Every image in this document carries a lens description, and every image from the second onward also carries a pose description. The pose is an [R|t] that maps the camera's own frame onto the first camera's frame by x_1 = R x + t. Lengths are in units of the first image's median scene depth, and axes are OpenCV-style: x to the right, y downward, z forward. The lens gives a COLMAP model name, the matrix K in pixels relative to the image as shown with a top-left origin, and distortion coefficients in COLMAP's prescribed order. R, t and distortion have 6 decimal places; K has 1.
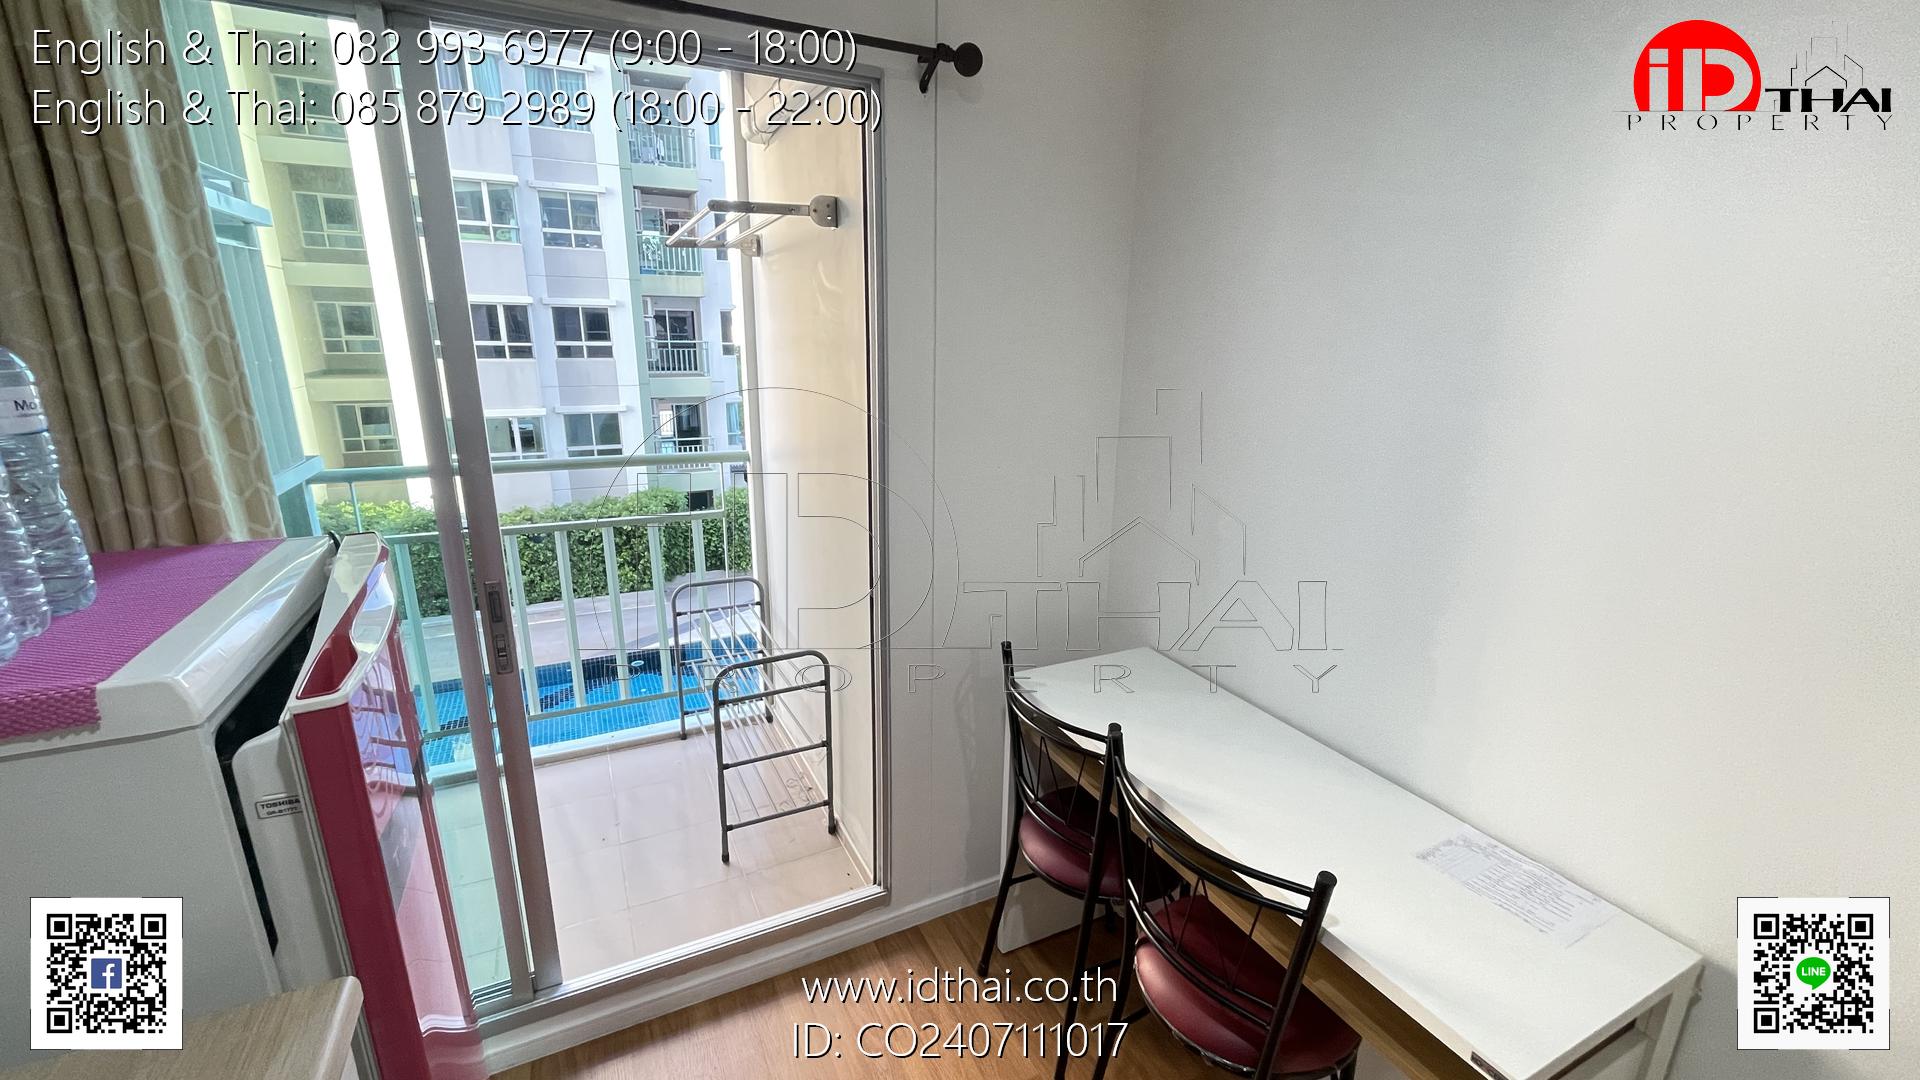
lens RADIAL K [[776.8, 0, 958.6], [0, 776.8, 539.5], [0, 0, 1]] dist [-0.001560, -0.000169]
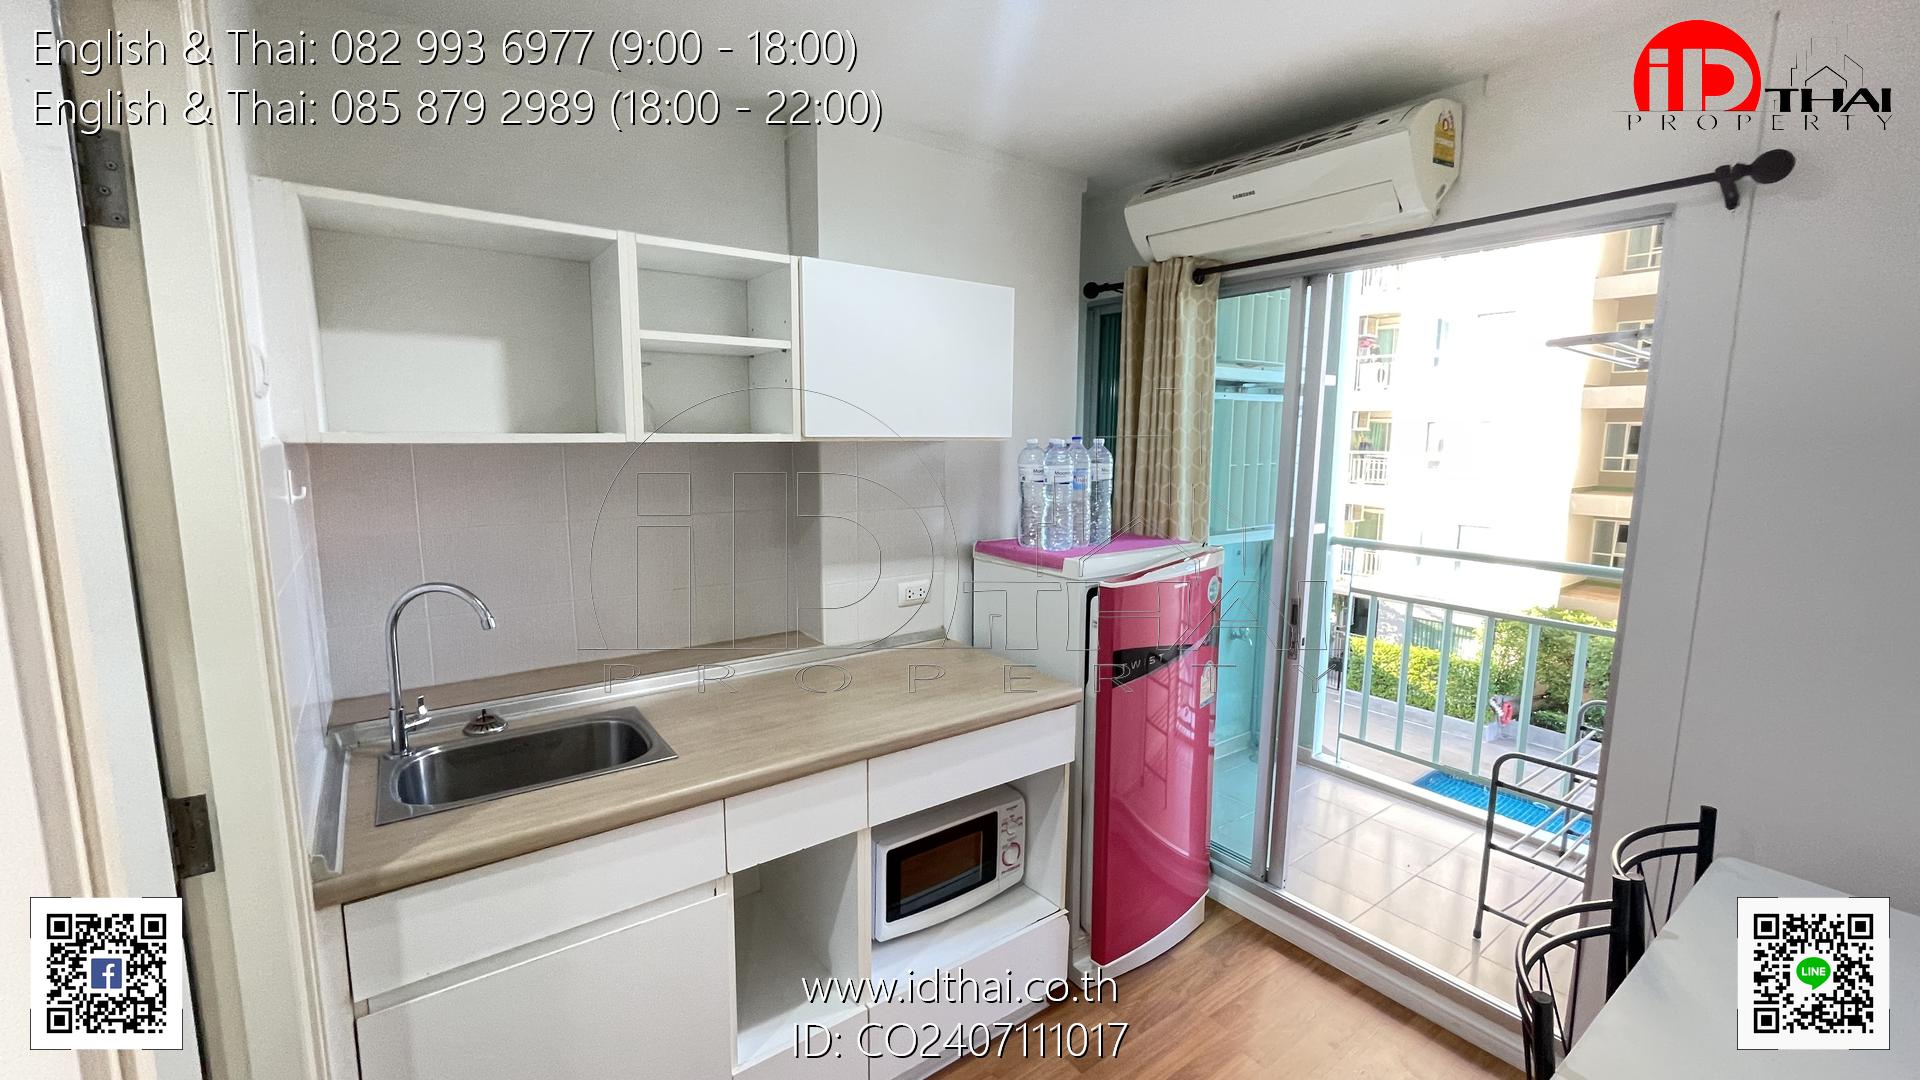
lens RADIAL K [[776.8, 0, 958.6], [0, 776.8, 539.5], [0, 0, 1]] dist [-0.001560, -0.000169]
pose [[0.176733, 0.120492, -0.976856, 0.055838], [-0.262876, 0.962204, 0.071125, 0.000477], [0.948505, 0.244222, 0.201728, -0.000952]]
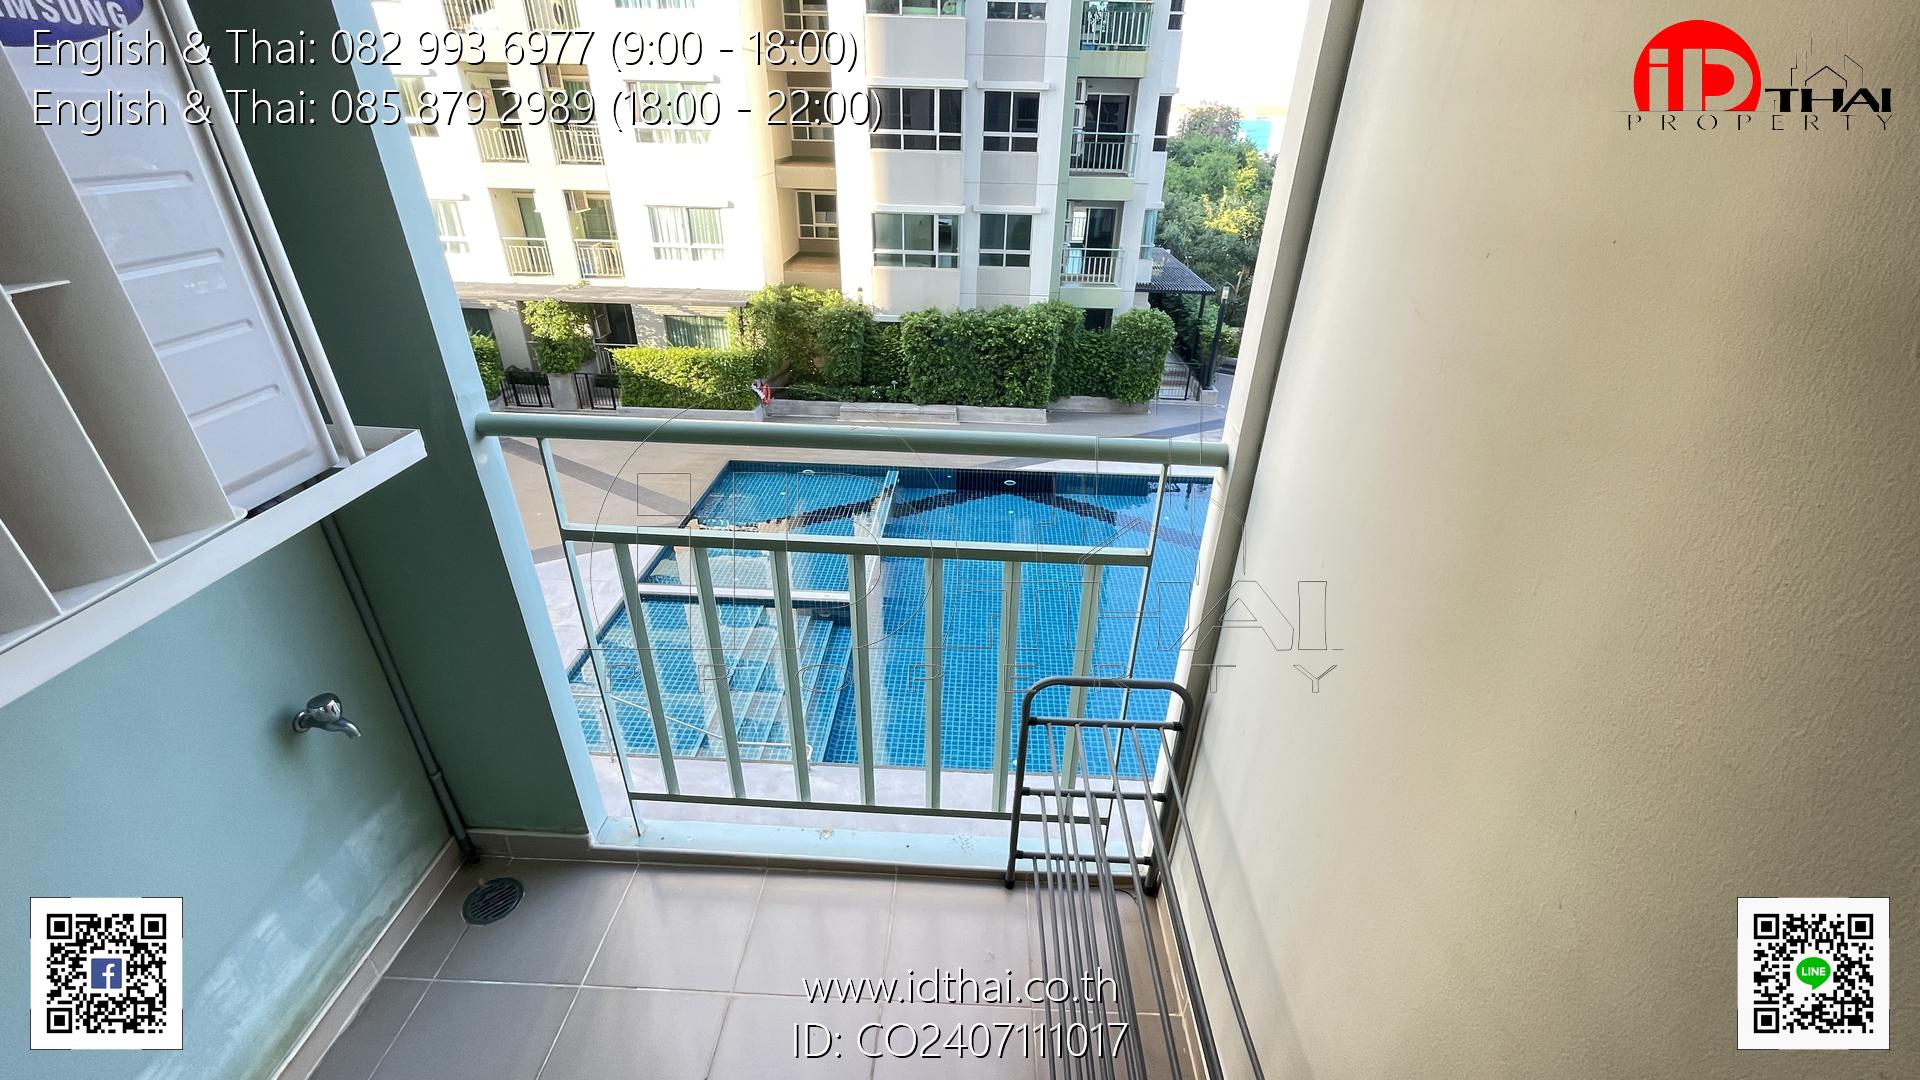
lens RADIAL K [[776.8, 0, 958.6], [0, 776.8, 539.5], [0, 0, 1]] dist [-0.001560, -0.000169]
pose [[0.876790, 0.236557, -0.418664, -0.028400], [-0.132827, 0.955901, 0.261936, -0.021754], [0.462164, -0.174053, 0.869546, 0.069029]]
